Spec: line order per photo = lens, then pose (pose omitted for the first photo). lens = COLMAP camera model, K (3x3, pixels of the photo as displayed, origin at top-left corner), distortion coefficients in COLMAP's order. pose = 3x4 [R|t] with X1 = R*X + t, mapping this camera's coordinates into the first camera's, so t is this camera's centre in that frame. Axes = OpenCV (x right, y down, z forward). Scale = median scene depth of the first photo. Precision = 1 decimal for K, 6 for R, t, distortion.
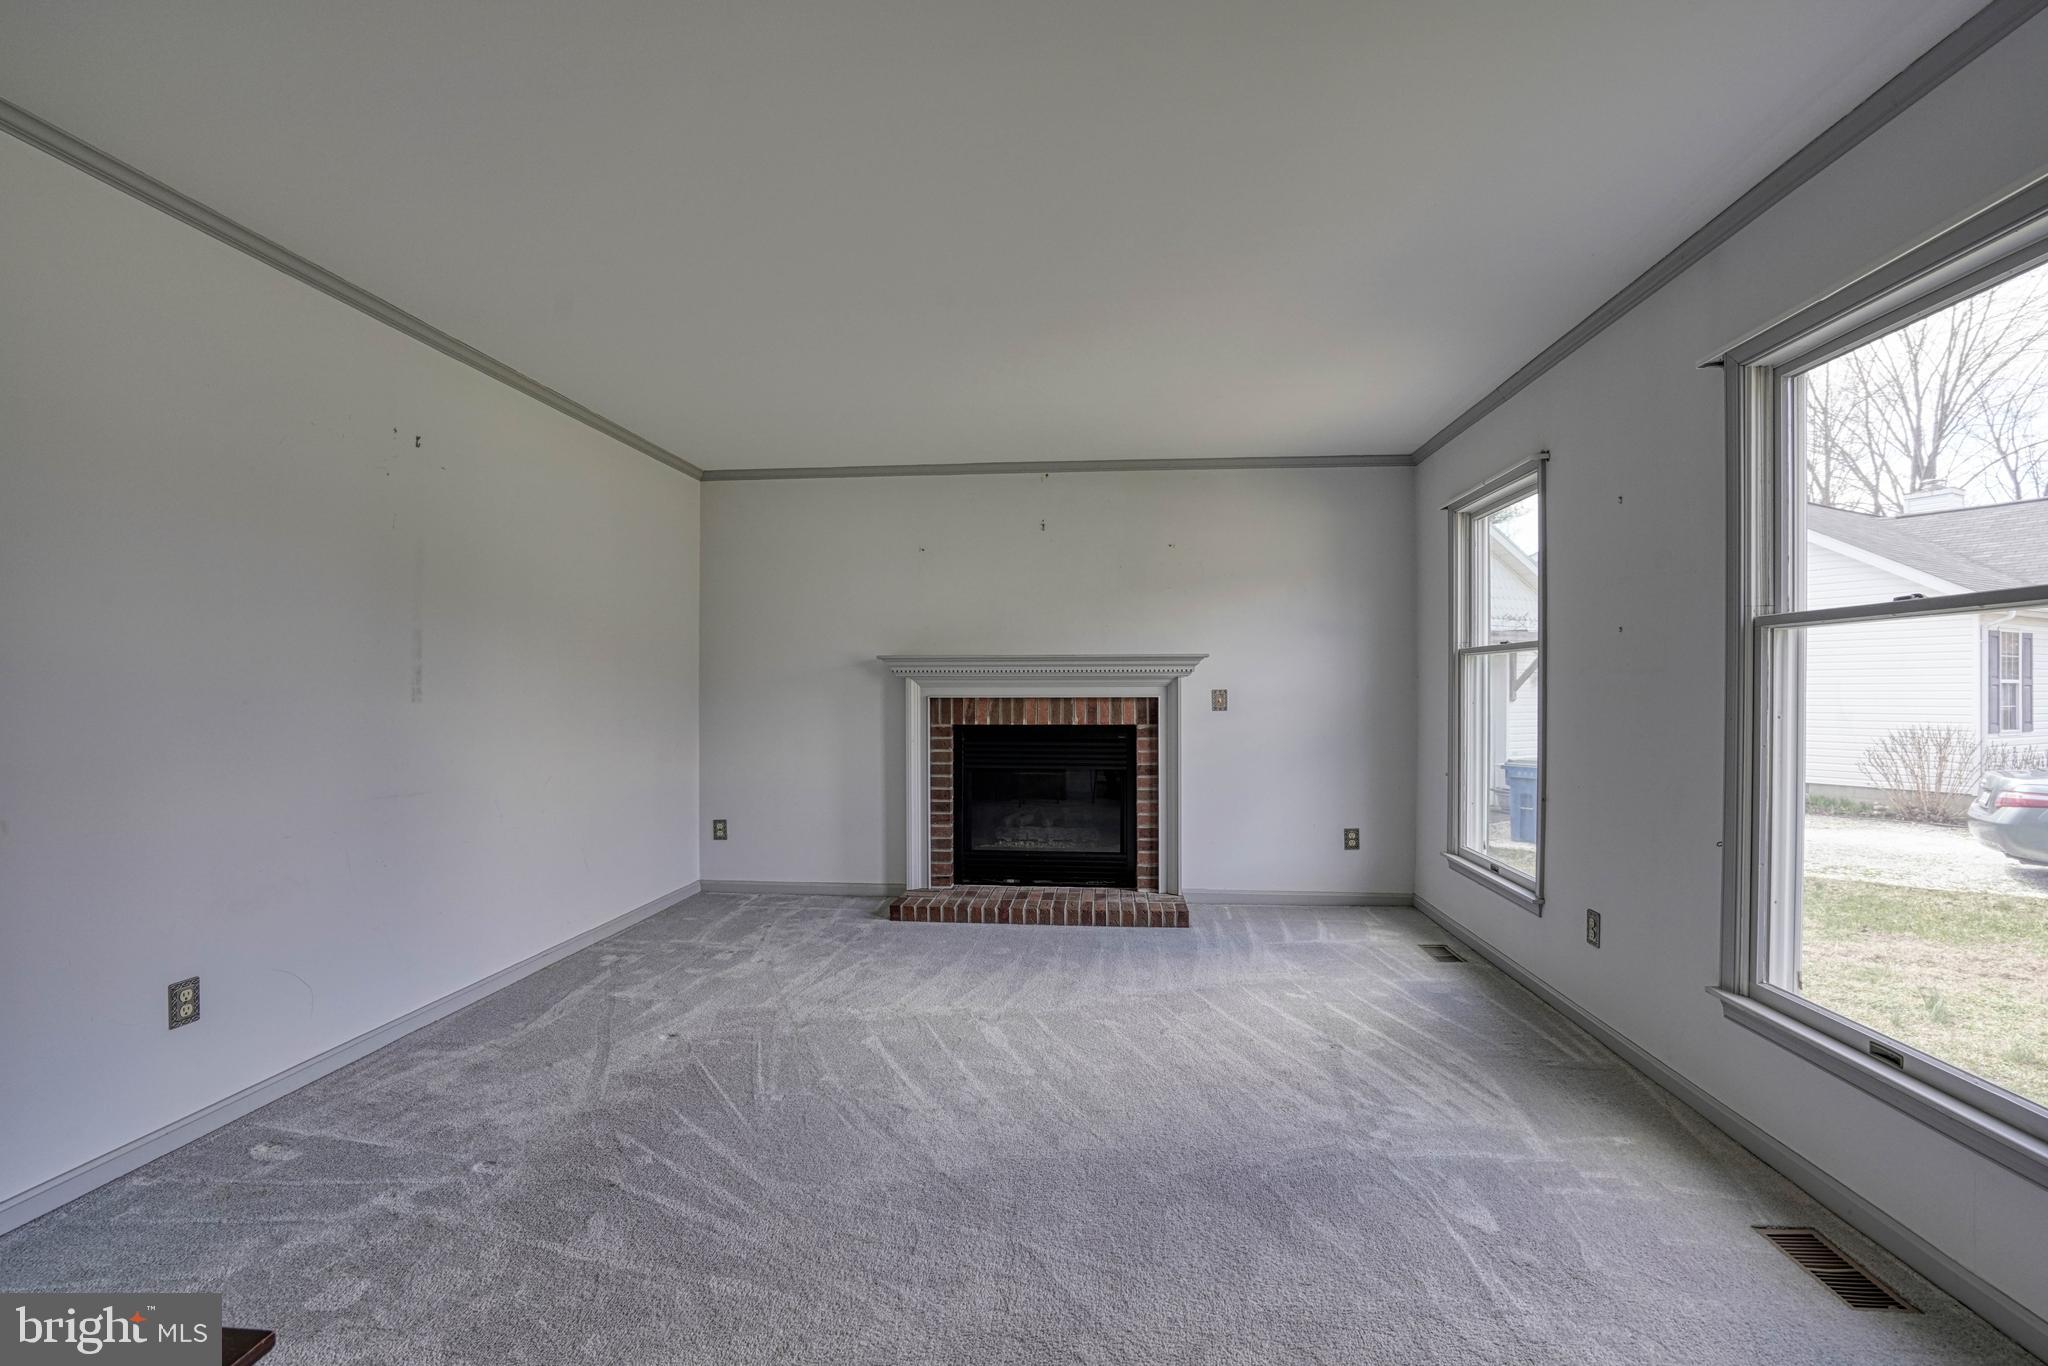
lens RADIAL K [[966.6, 0, 1029.4], [0, 966.6, 678.8], [0, 0, 1]] dist [-0.061560, 0.026768]
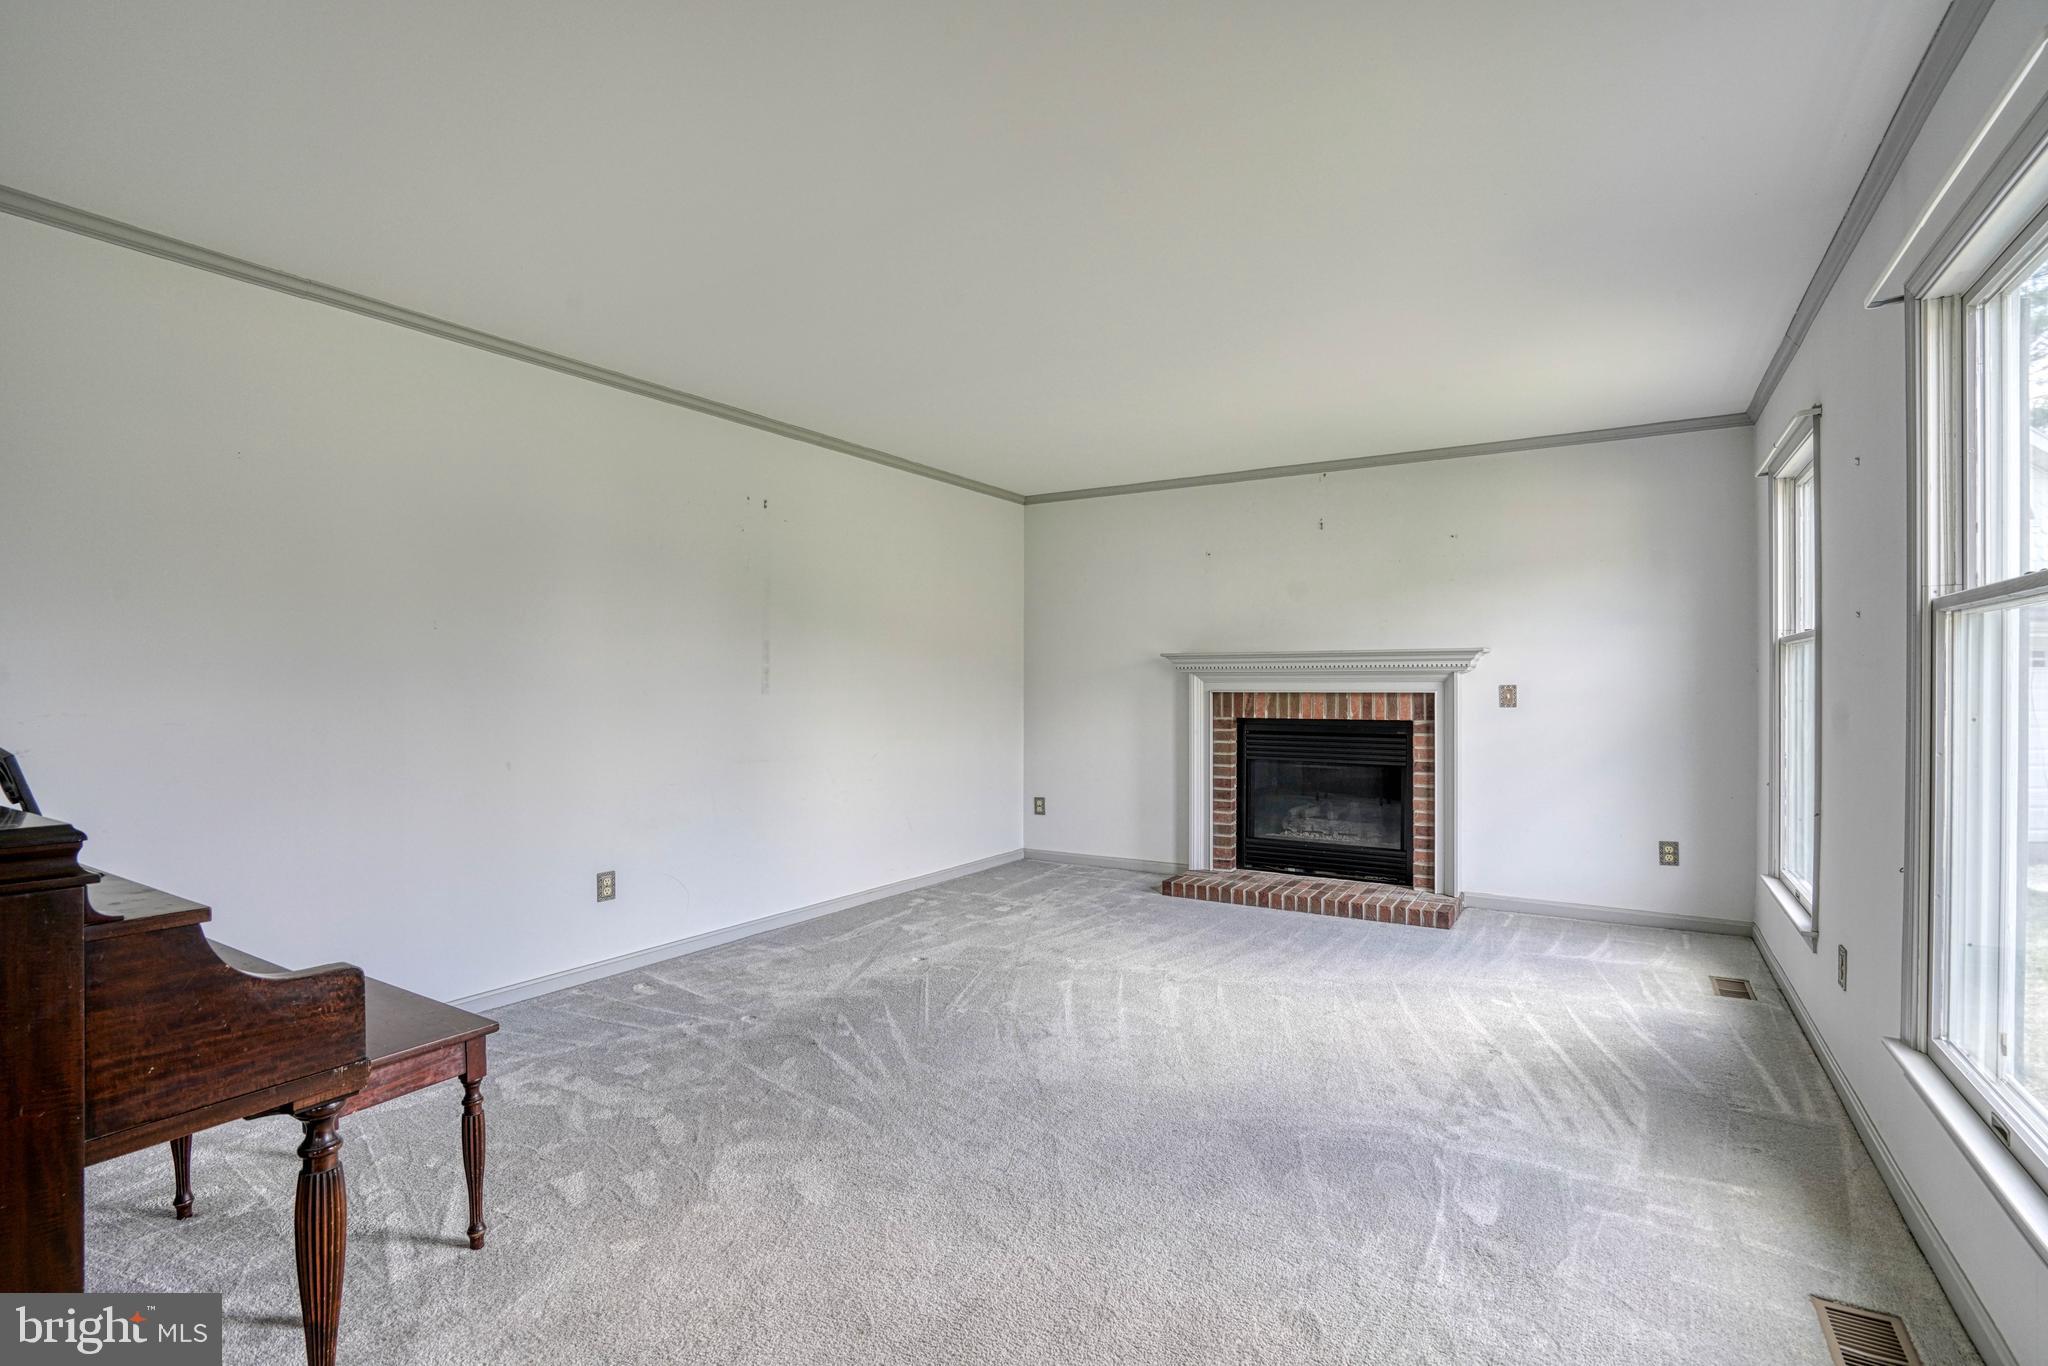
lens RADIAL K [[966.6, 0, 1029.4], [0, 966.6, 678.8], [0, 0, 1]] dist [-0.061560, 0.026768]
pose [[0.893512, -0.001860, -0.449036, 0.249200], [0.004645, 0.999976, 0.005099, -0.001987], [0.449016, -0.006642, 0.893499, -0.056560]]
